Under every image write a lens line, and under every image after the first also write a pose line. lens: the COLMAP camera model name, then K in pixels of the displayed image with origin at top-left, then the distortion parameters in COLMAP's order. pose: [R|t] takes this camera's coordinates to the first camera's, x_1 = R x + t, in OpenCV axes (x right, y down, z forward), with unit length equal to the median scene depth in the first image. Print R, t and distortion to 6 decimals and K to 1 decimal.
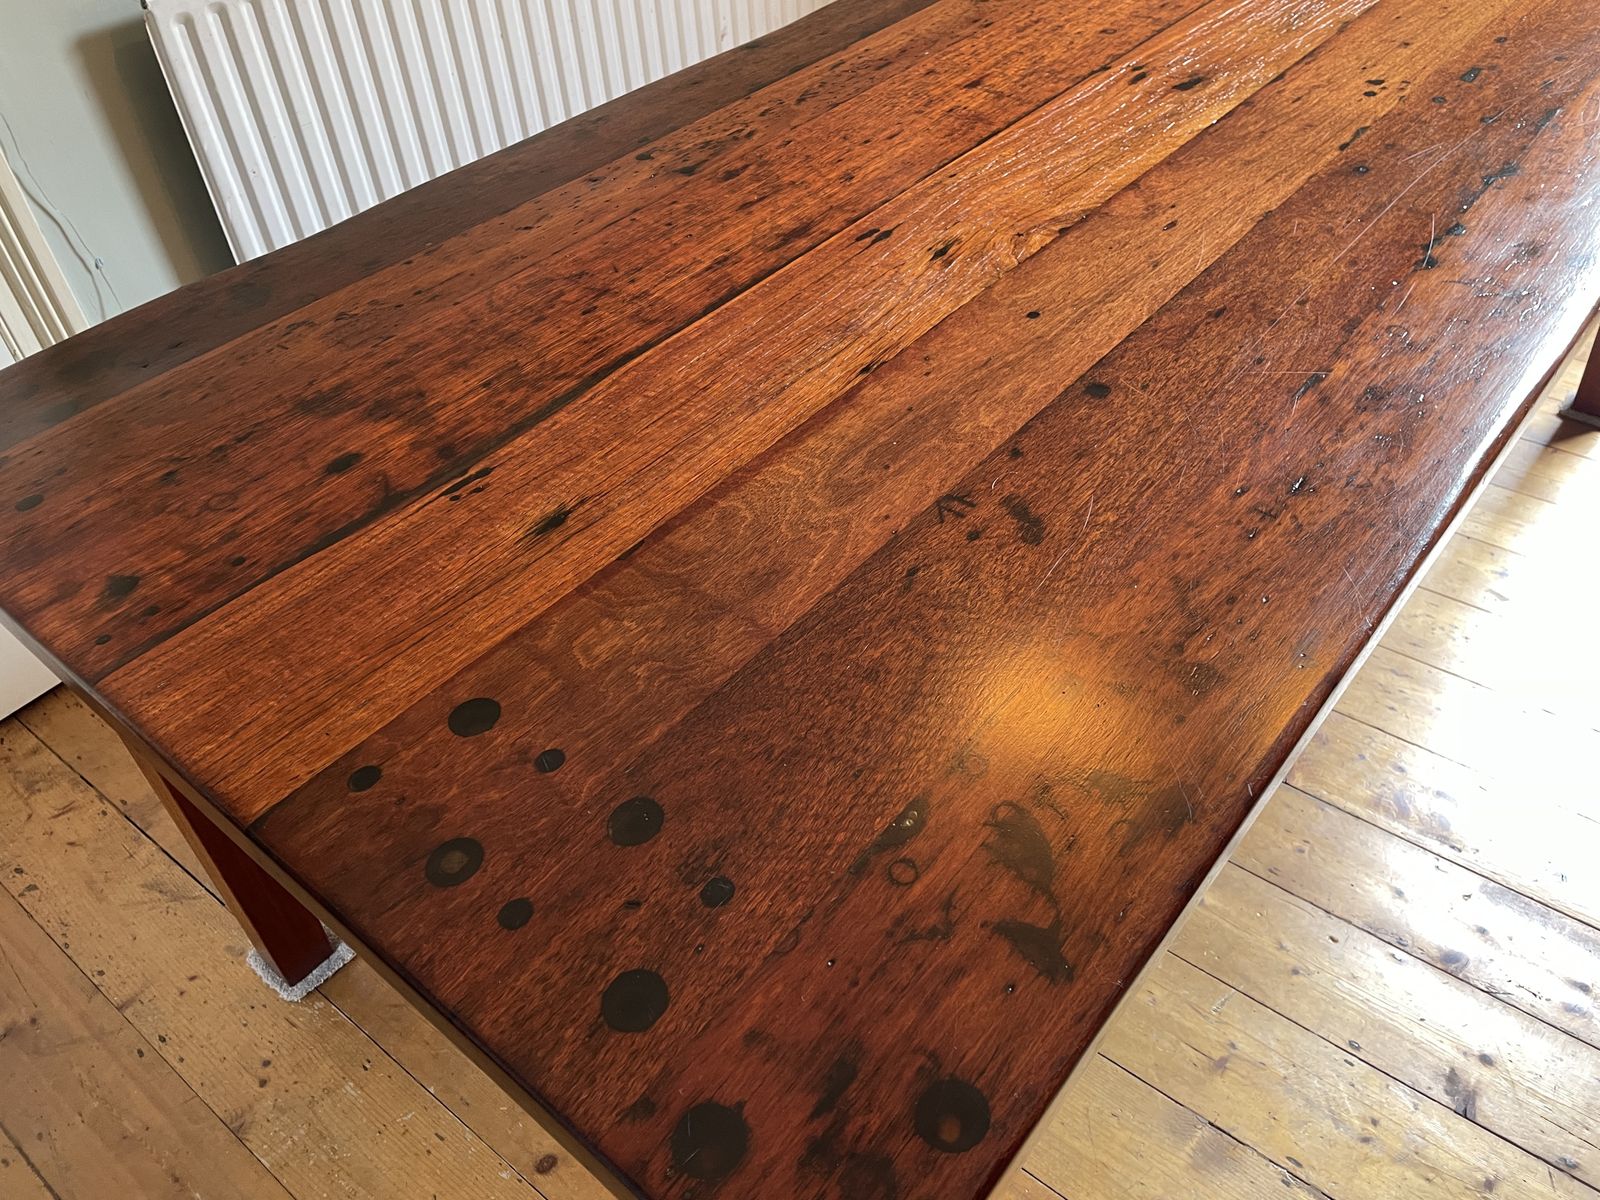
lens RADIAL K [[1213.1, 0, 801.7], [0, 1213.1, 591.1], [0, 0, 1]] dist [0.090849, -0.122383]
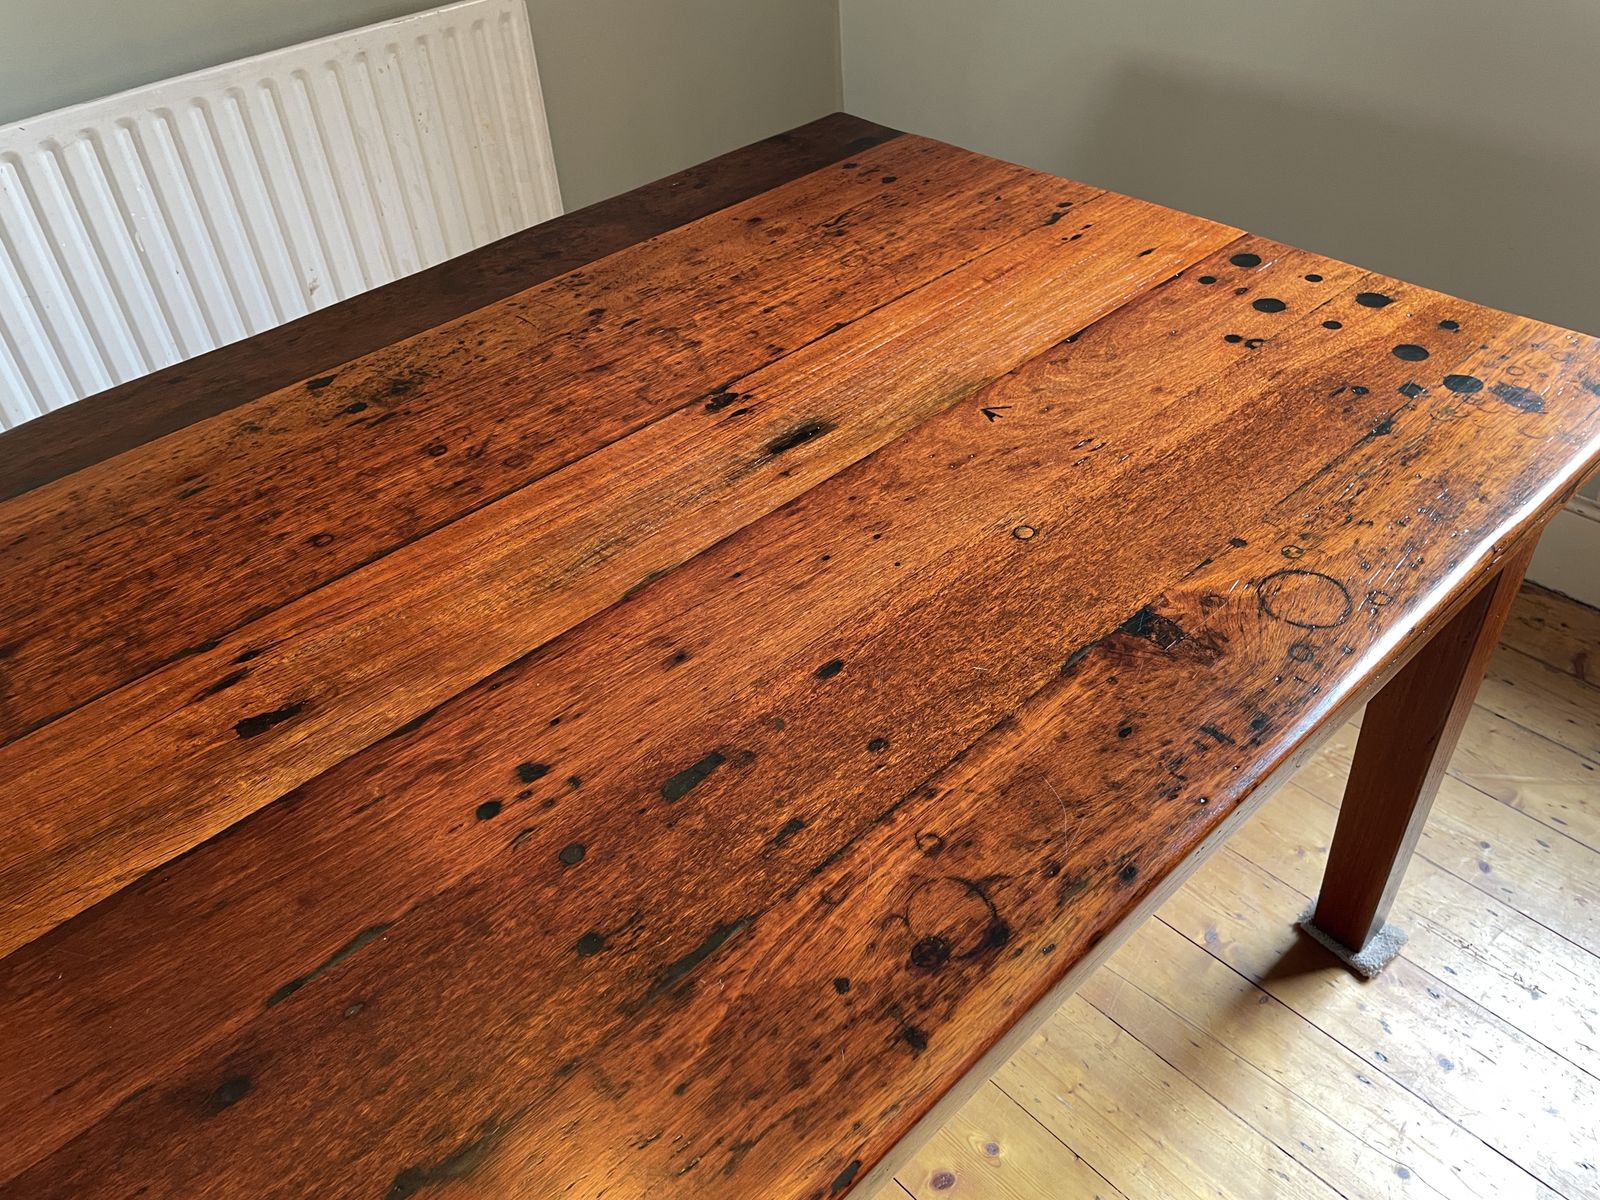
lens RADIAL K [[1213.1, 0, 809.1], [0, 1213.1, 577.5], [0, 0, 1]] dist [0.090849, -0.122383]
pose [[0.991284, 0.089287, -0.096872, 0.888333], [-0.091954, 0.995488, -0.023418, -0.694005], [0.094344, 0.032121, 0.995021, 0.599613]]
